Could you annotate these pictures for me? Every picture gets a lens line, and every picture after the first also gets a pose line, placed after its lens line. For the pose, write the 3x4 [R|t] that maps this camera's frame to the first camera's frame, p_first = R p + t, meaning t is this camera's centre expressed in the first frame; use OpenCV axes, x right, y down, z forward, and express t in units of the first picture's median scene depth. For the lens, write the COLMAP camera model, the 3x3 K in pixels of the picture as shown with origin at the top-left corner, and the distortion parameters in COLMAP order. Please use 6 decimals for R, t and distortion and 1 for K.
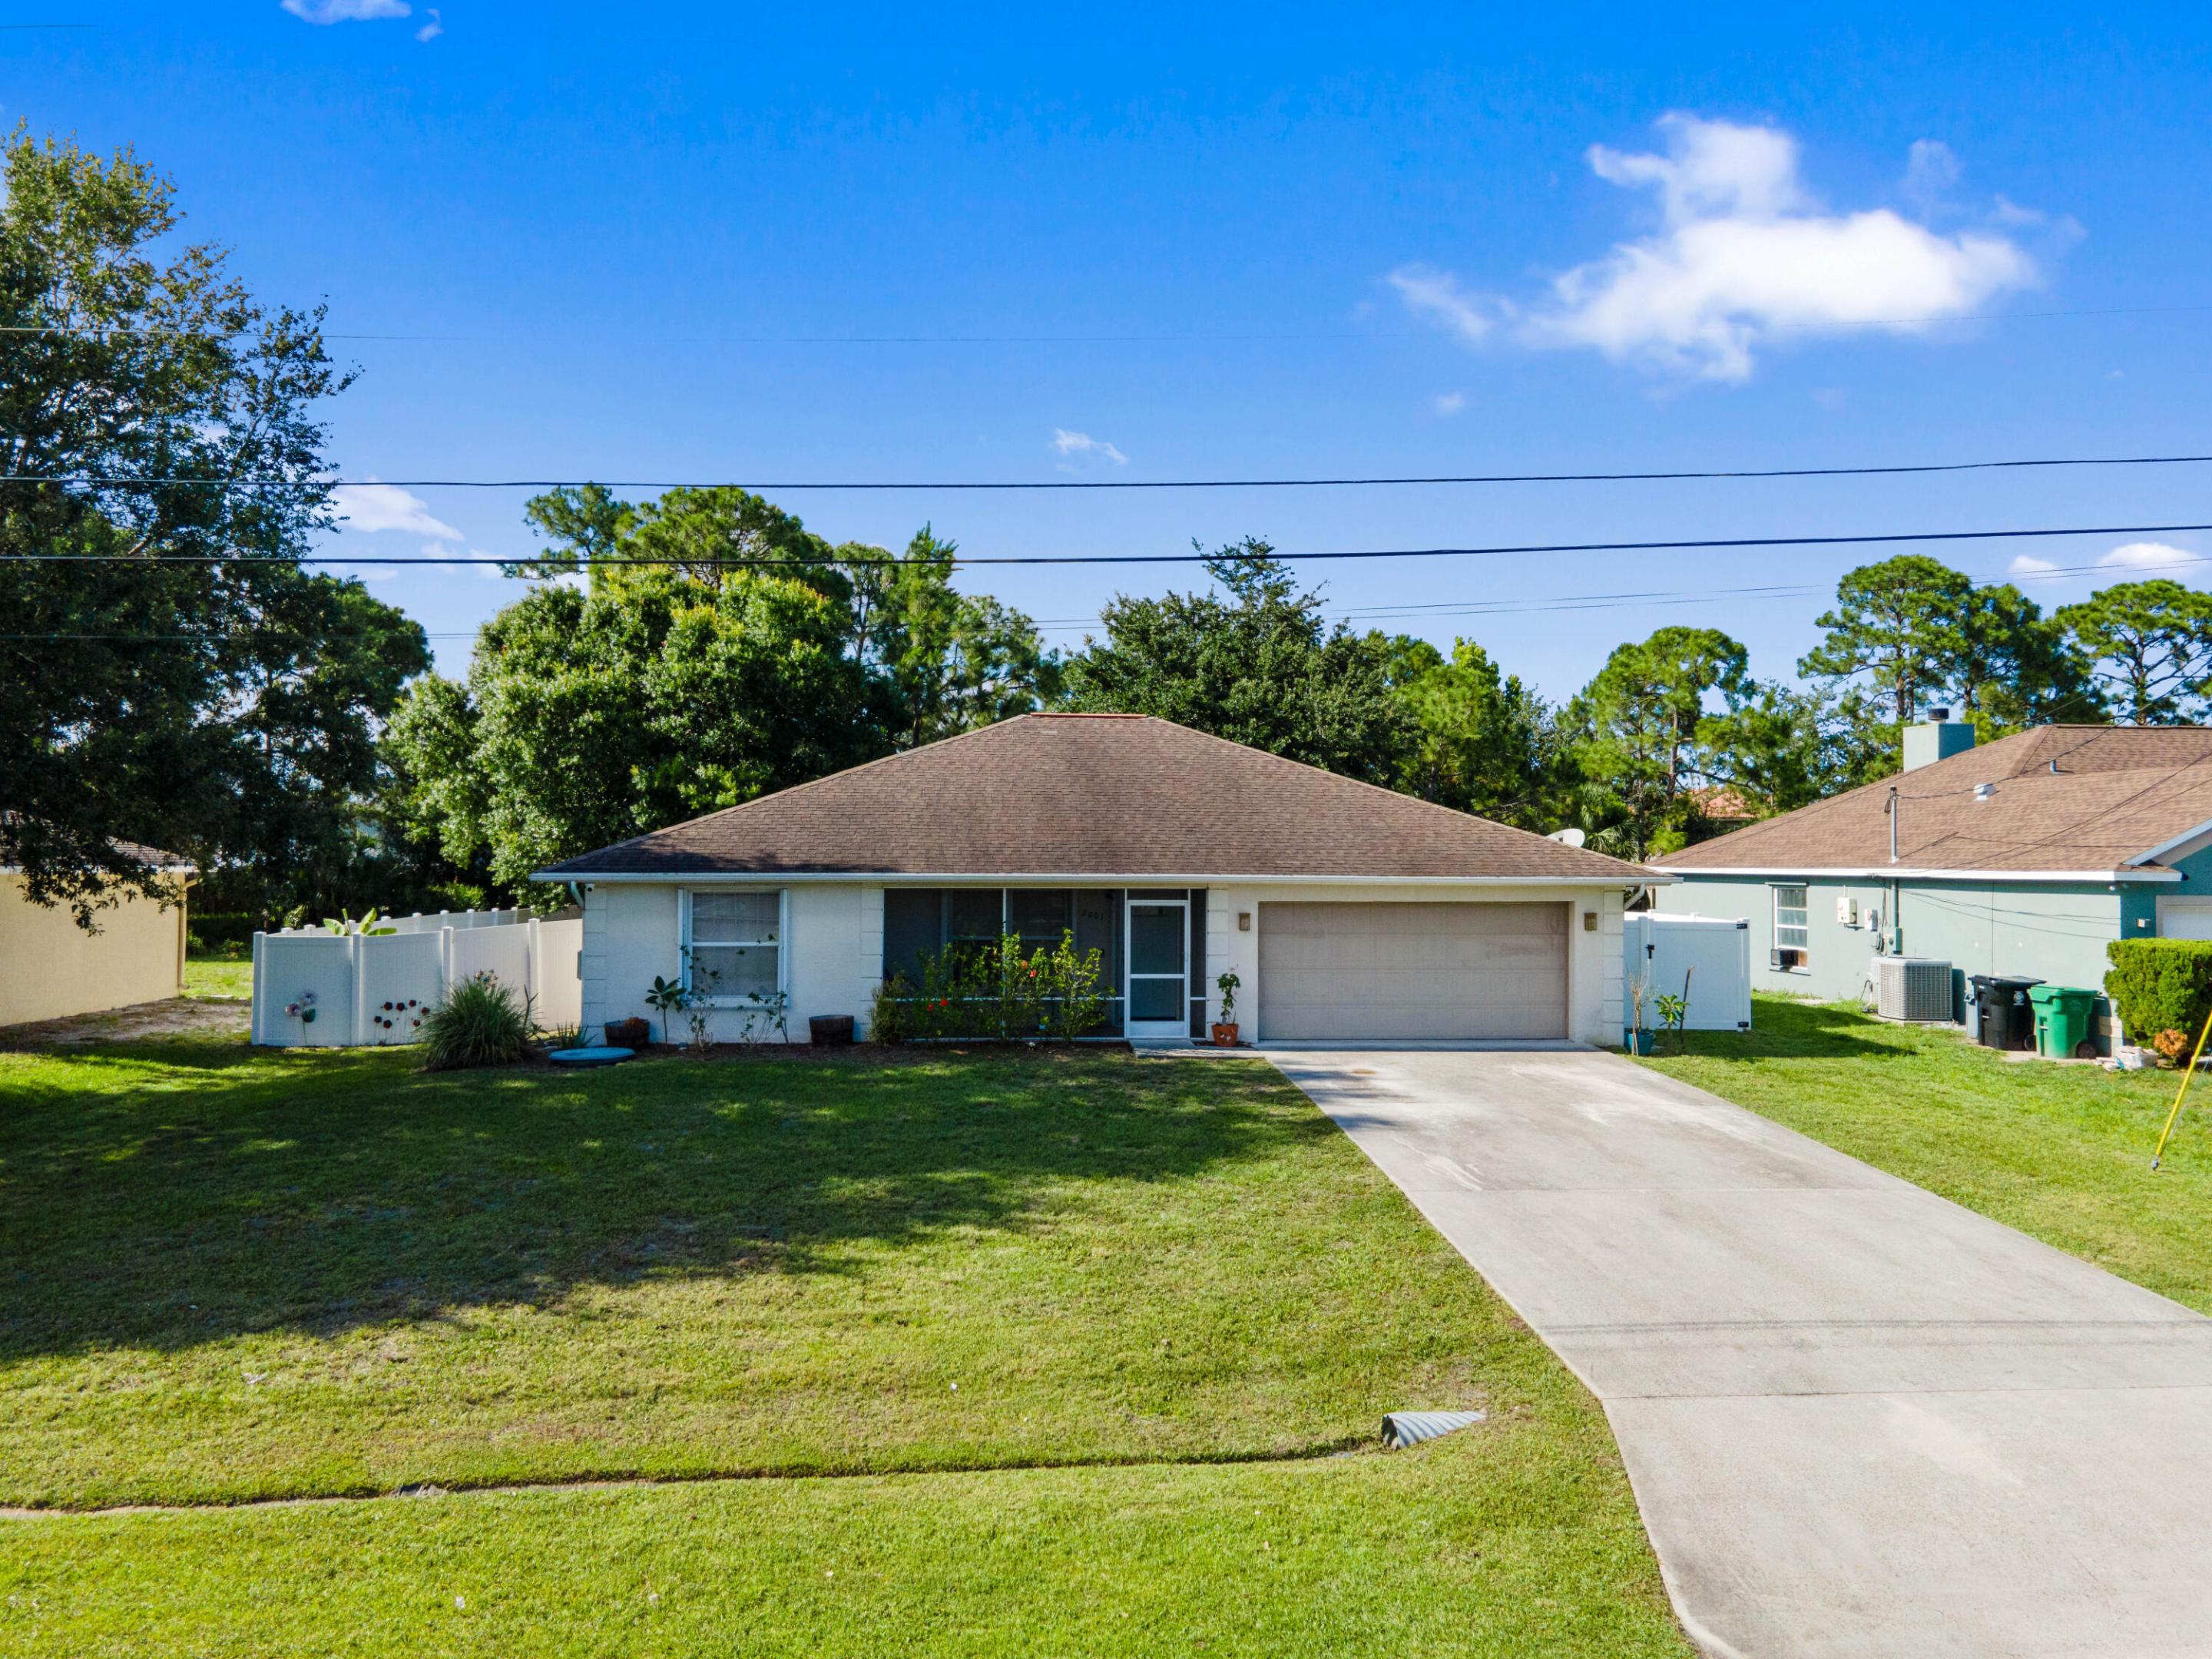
lens RADIAL K [[1672.9, 0, 1105.8], [0, 1672.9, 778.8], [0, 0, 1]] dist [0.005309, 0.078771]
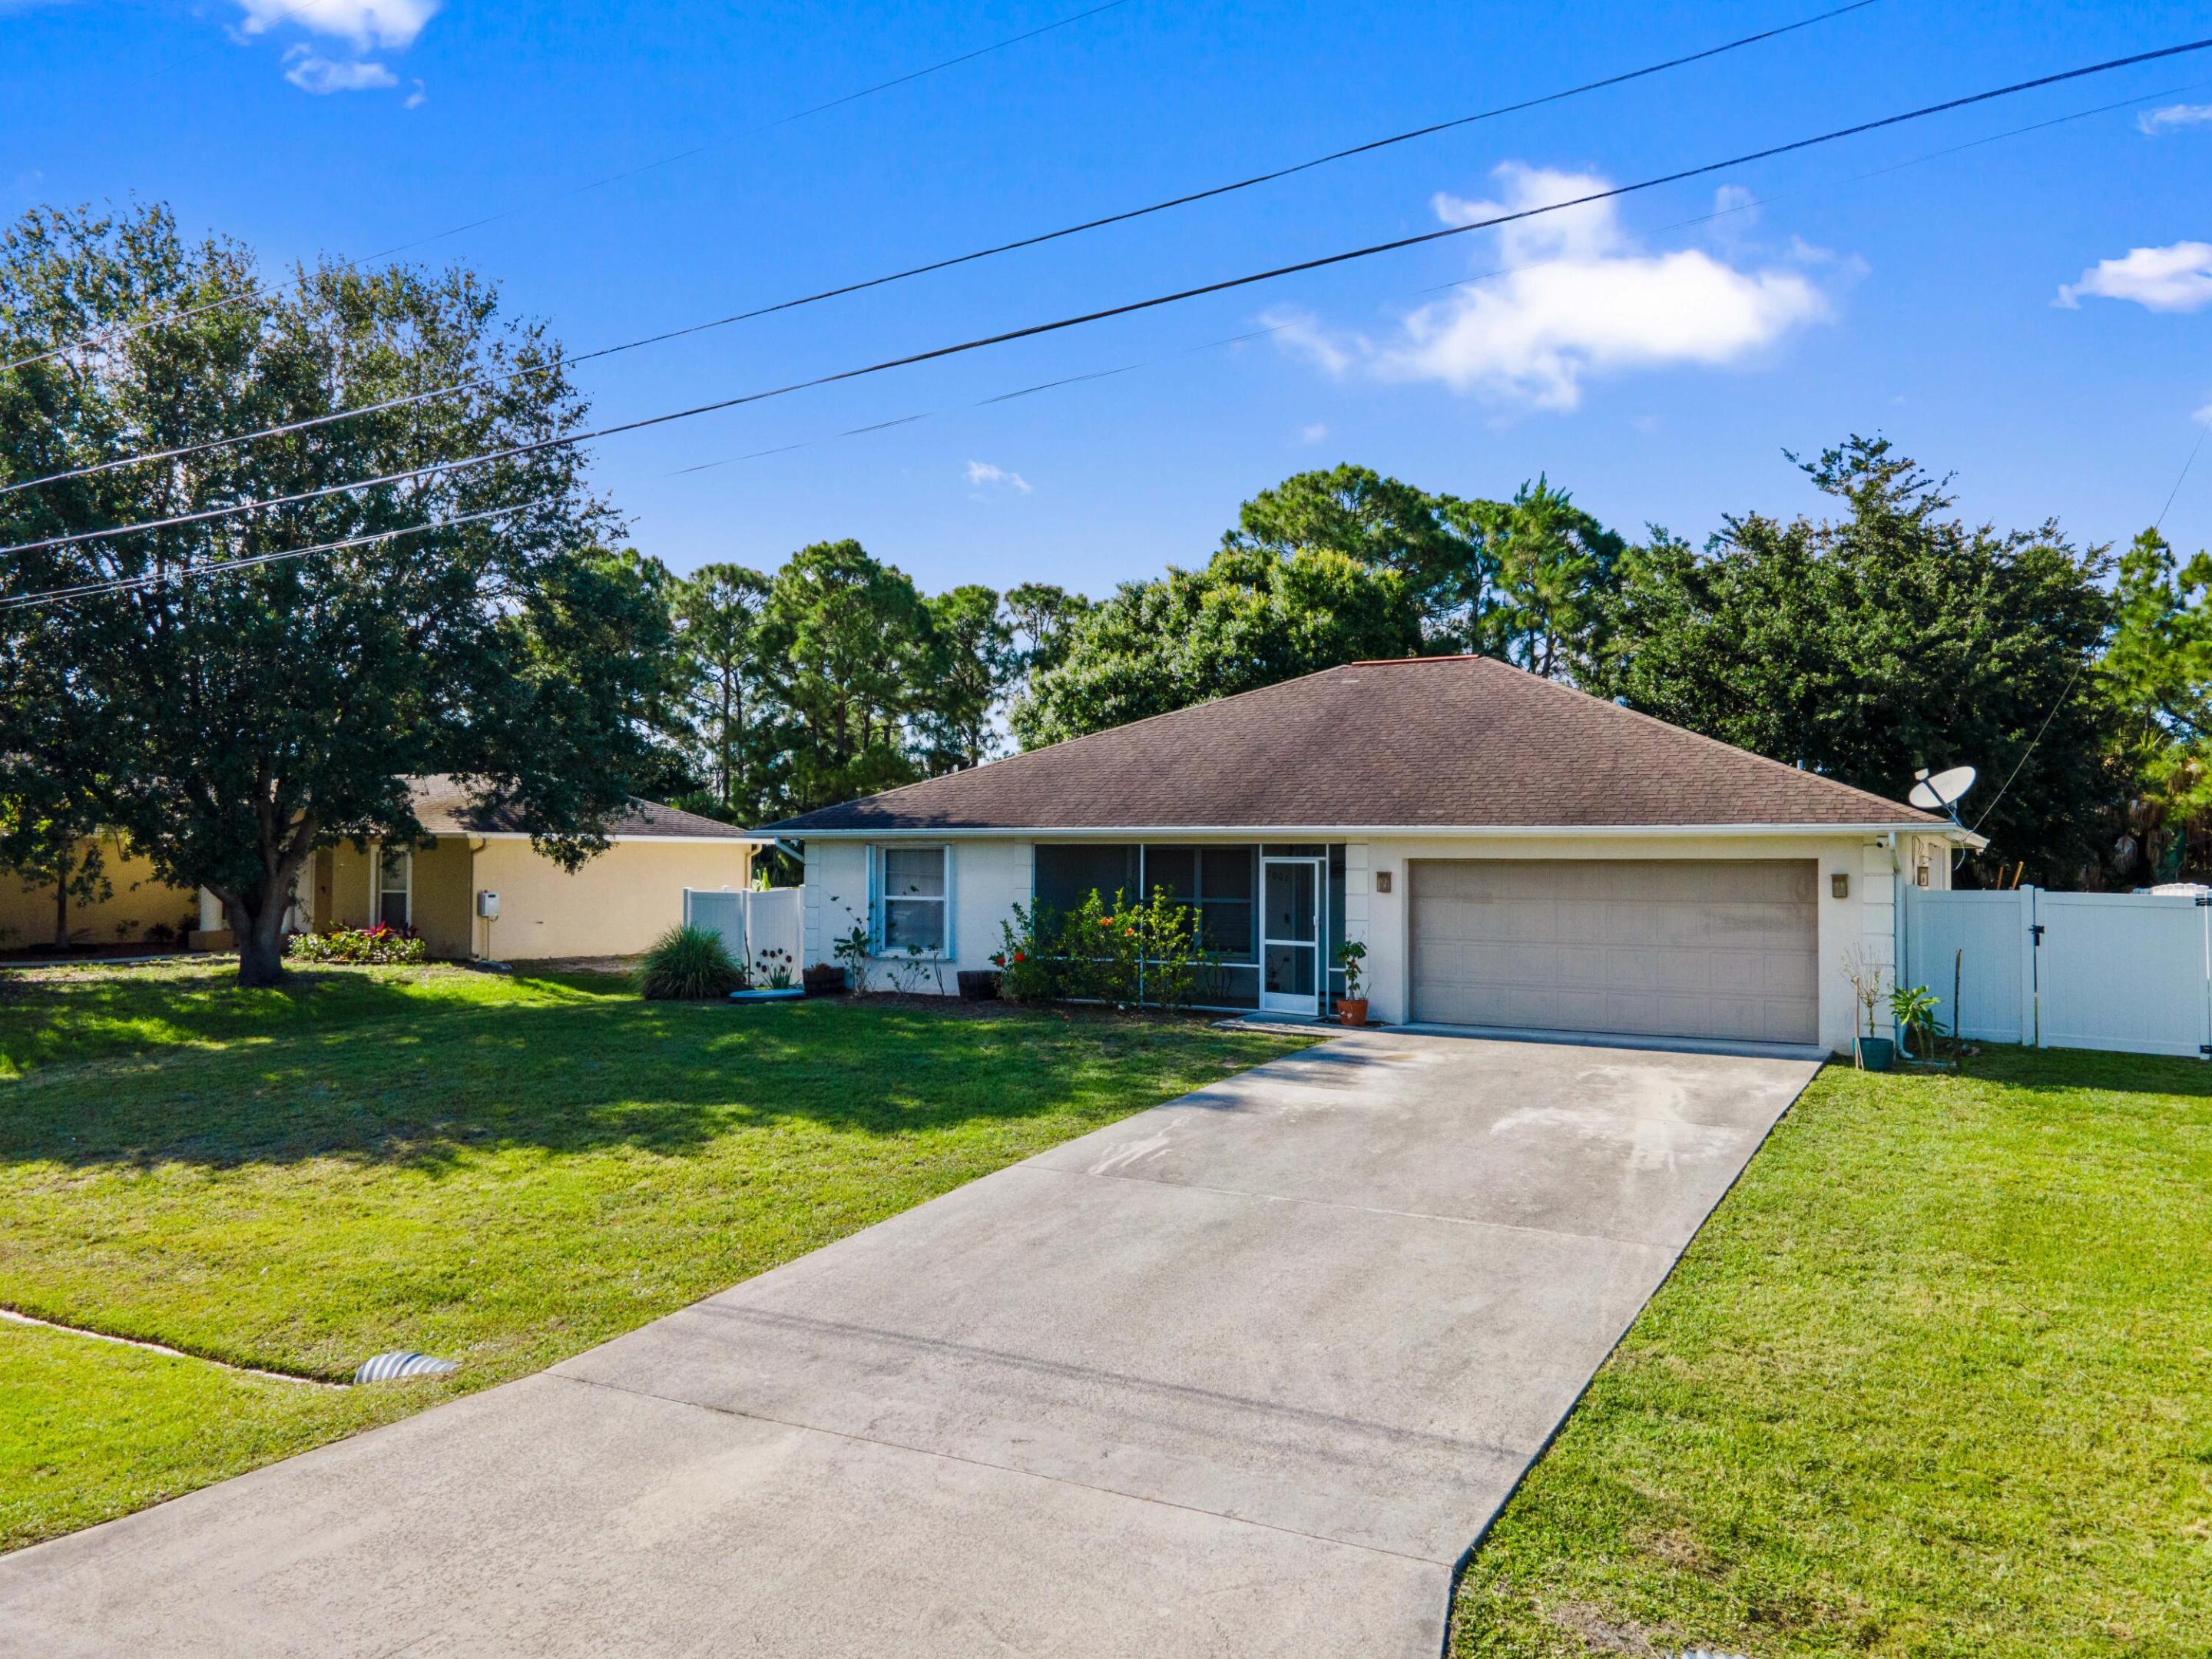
lens RADIAL K [[1678.5, 0, 1131.8], [0, 1678.5, 833.0], [0, 0, 1]] dist [-0.000904, 0.094359]
pose [[0.803017, -0.012314, -0.595829, 0.493862], [0.027161, 0.999504, 0.015948, 0.043619], [0.595337, -0.028990, 0.802953, 0.237864]]
